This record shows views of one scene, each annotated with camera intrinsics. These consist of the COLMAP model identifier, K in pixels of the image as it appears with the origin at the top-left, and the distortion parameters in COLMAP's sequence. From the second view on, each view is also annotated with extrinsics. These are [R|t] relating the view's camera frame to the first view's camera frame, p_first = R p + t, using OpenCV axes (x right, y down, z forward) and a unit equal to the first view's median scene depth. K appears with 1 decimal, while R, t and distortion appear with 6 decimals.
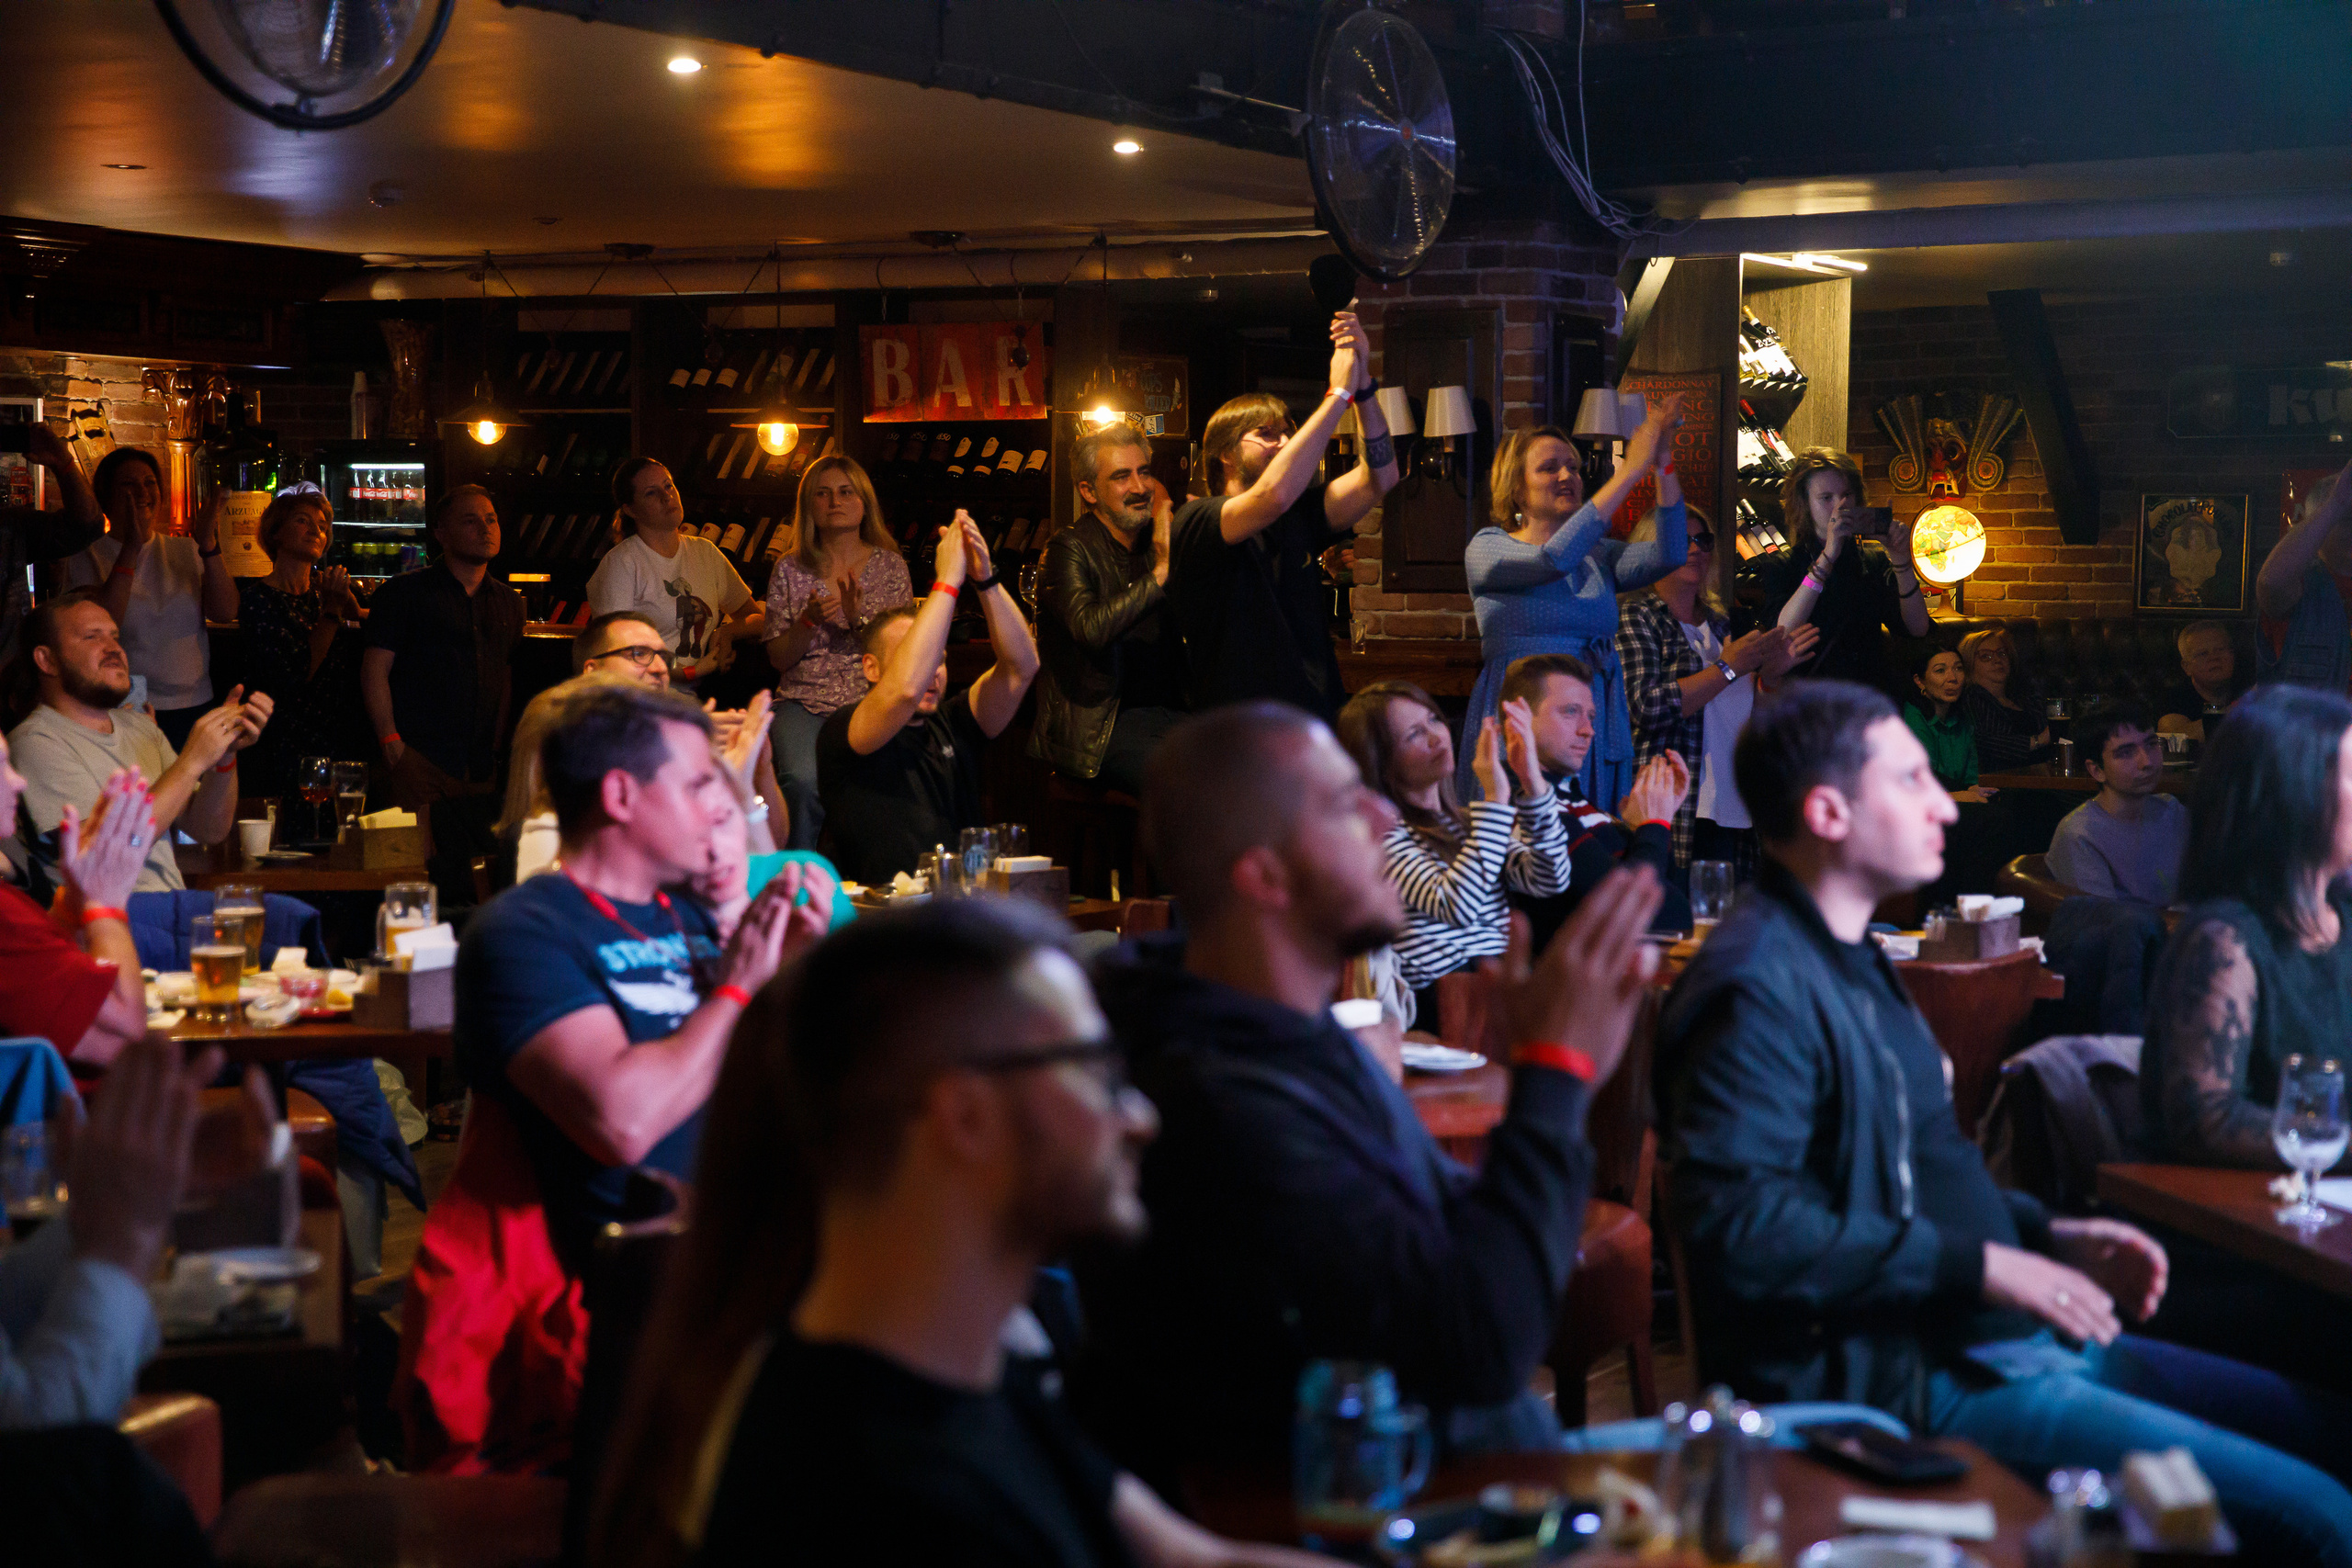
lens RADIAL K [[3598.1, 0, 1190.5], [0, 3598.1, 739.3], [0, 0, 1]] dist [0.266967, 0.000000]
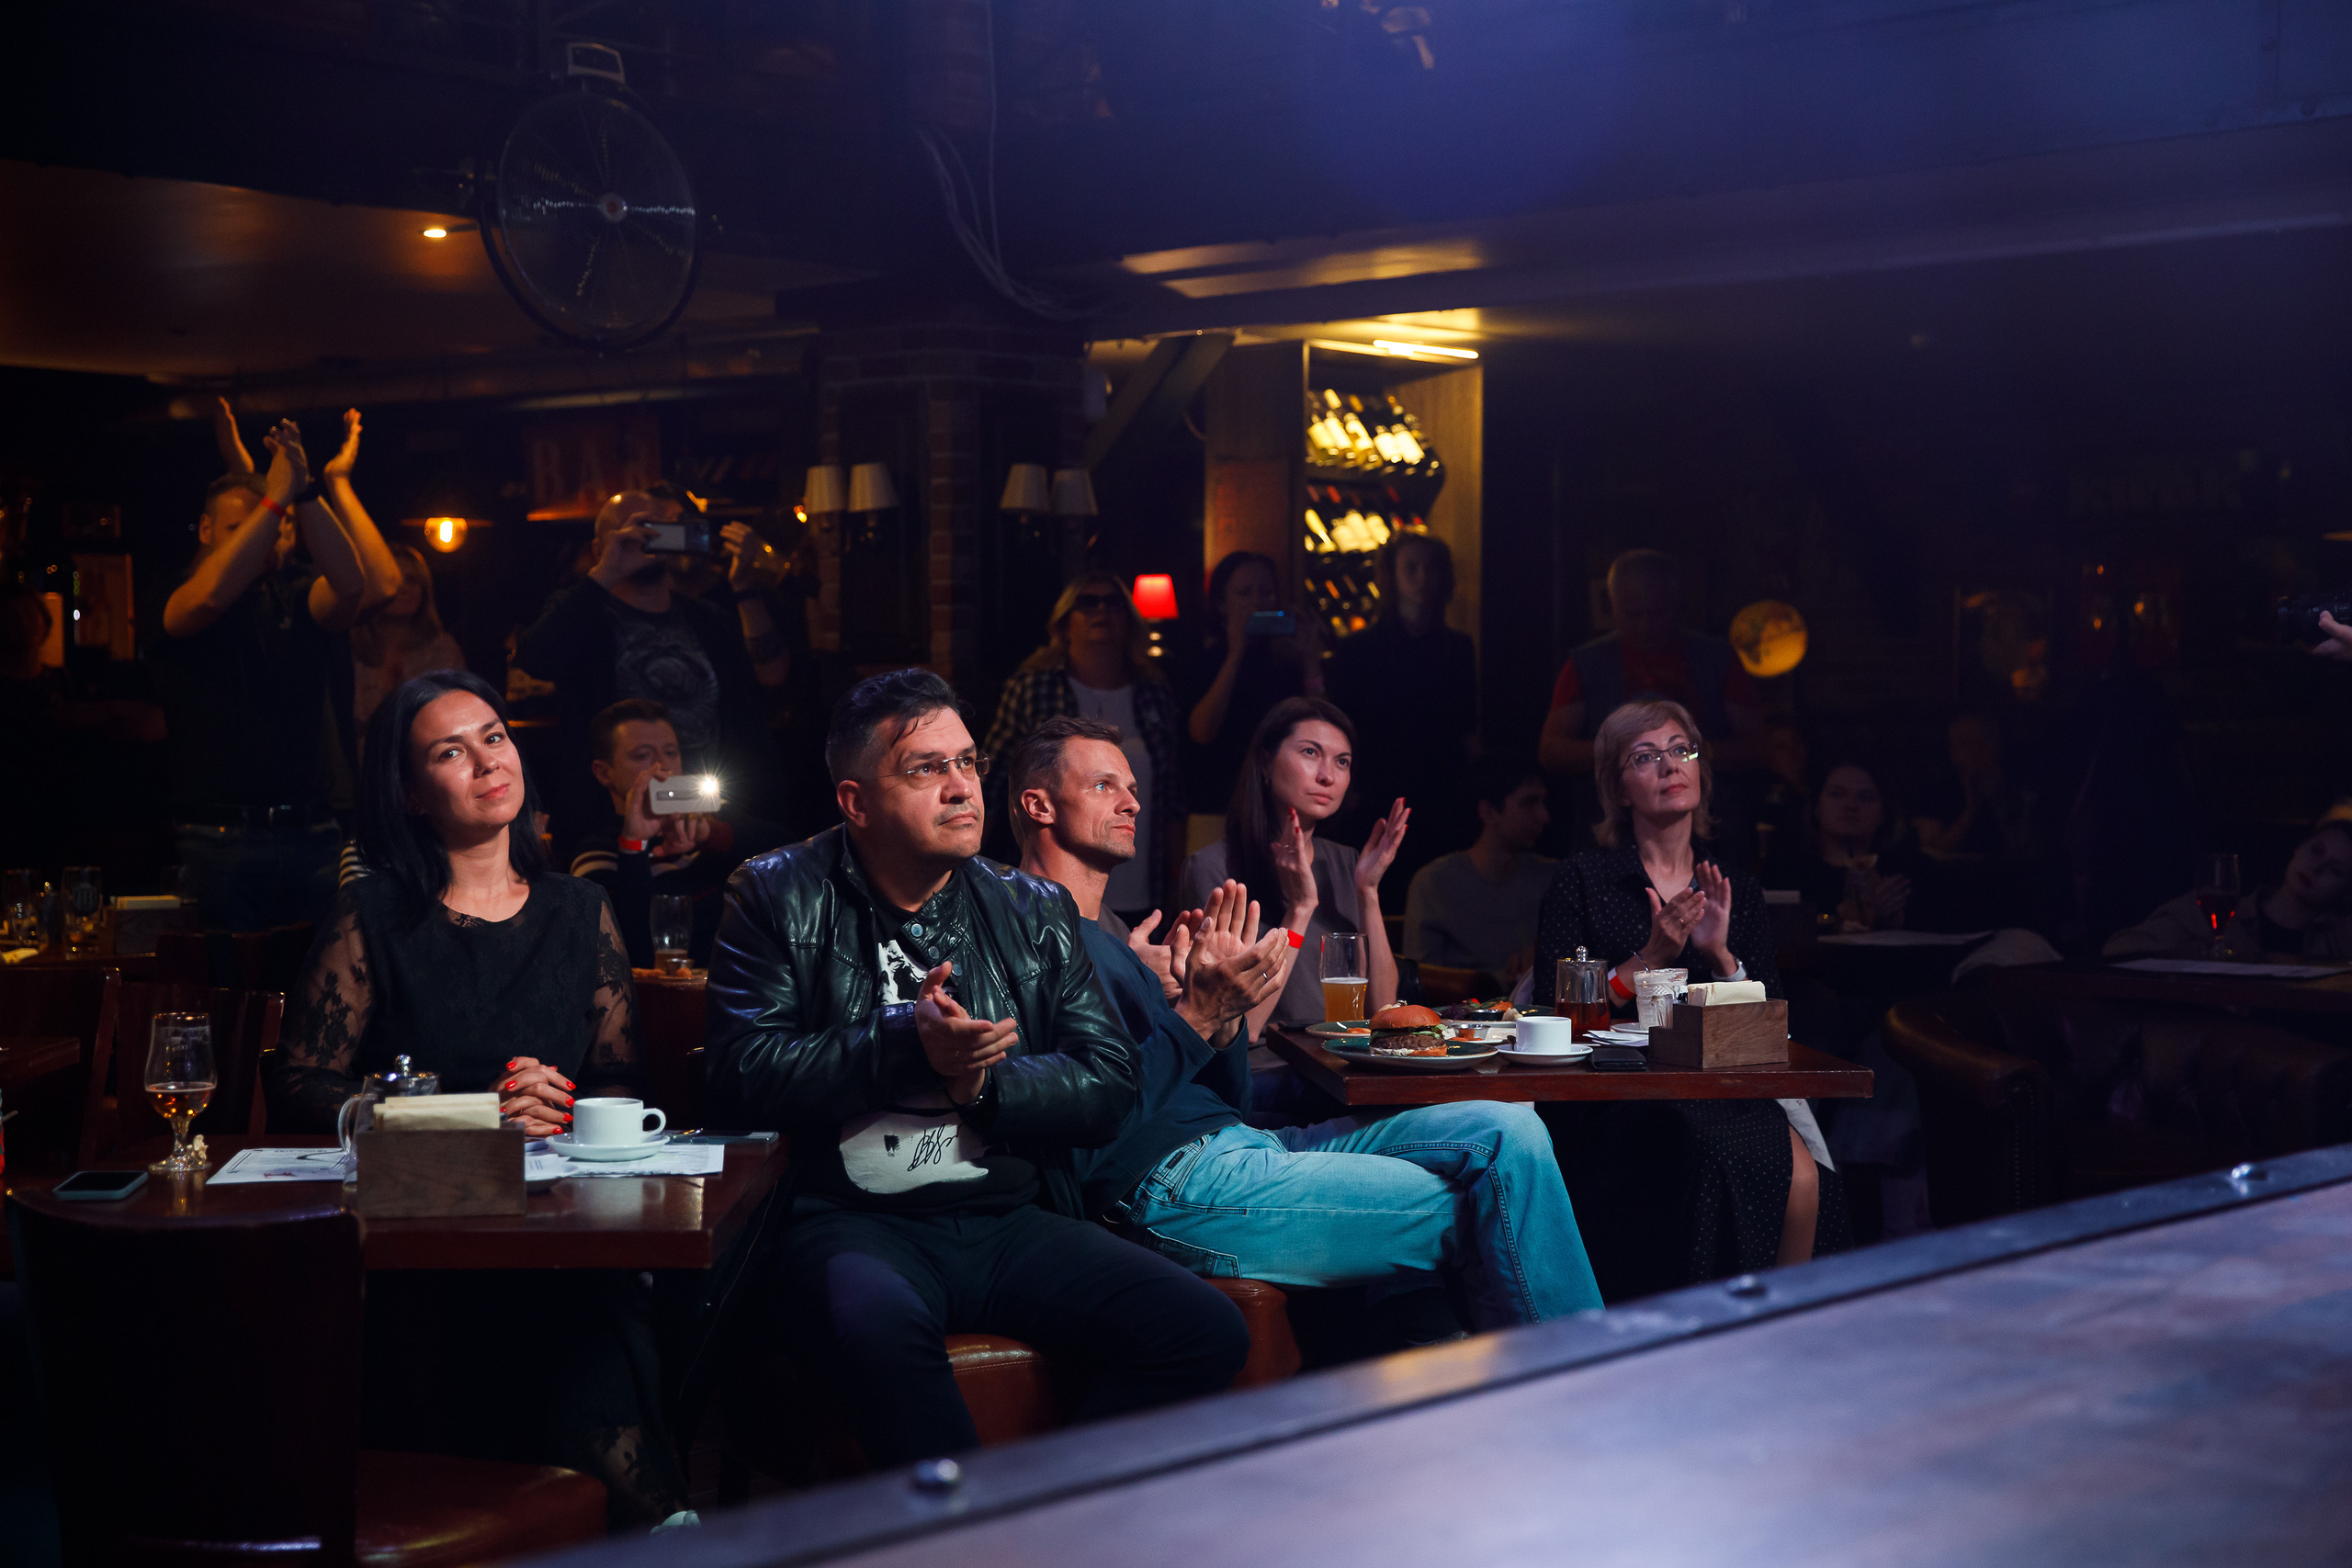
lens RADIAL K [[3493.9, 0, 1190.2], [0, 3493.9, 771.9], [0, 0, 1]] dist [0.183020, 0.000000]
pose [[0.979294, -0.001851, -0.202437, 0.318084], [-0.005285, 0.999384, -0.034706, 0.021729], [0.202376, 0.035057, 0.978680, 0.034973]]
